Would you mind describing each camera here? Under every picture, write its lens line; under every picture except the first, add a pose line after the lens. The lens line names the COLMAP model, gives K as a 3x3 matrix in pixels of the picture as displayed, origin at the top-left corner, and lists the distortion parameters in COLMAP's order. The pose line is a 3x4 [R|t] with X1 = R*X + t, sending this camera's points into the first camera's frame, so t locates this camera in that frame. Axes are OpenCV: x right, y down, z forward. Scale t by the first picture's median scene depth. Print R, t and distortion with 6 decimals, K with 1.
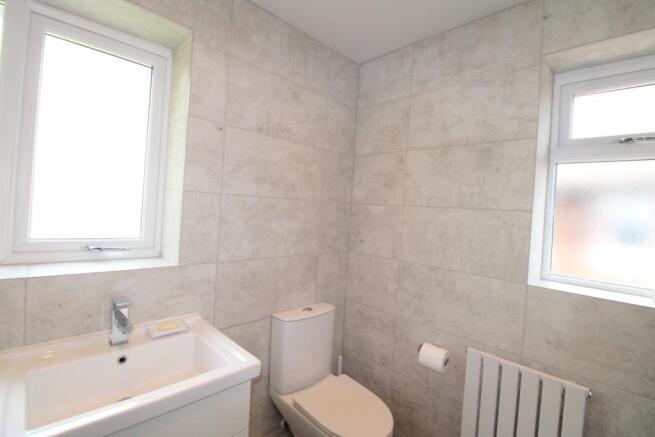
lens RADIAL K [[304.1, 0, 327.9], [0, 304.1, 208.9], [0, 0, 1]] dist [-0.002272, -0.010624]
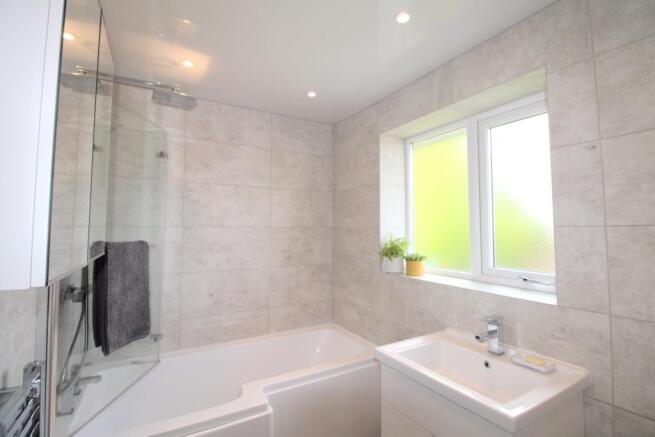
lens RADIAL K [[304.1, 0, 327.9], [0, 304.1, 208.9], [0, 0, 1]] dist [-0.002272, -0.010624]
pose [[-0.235864, -0.125832, -0.963605, 0.590712], [-0.014833, 0.991932, -0.125900, 0.015772], [0.971673, -0.015402, -0.235827, 0.498066]]
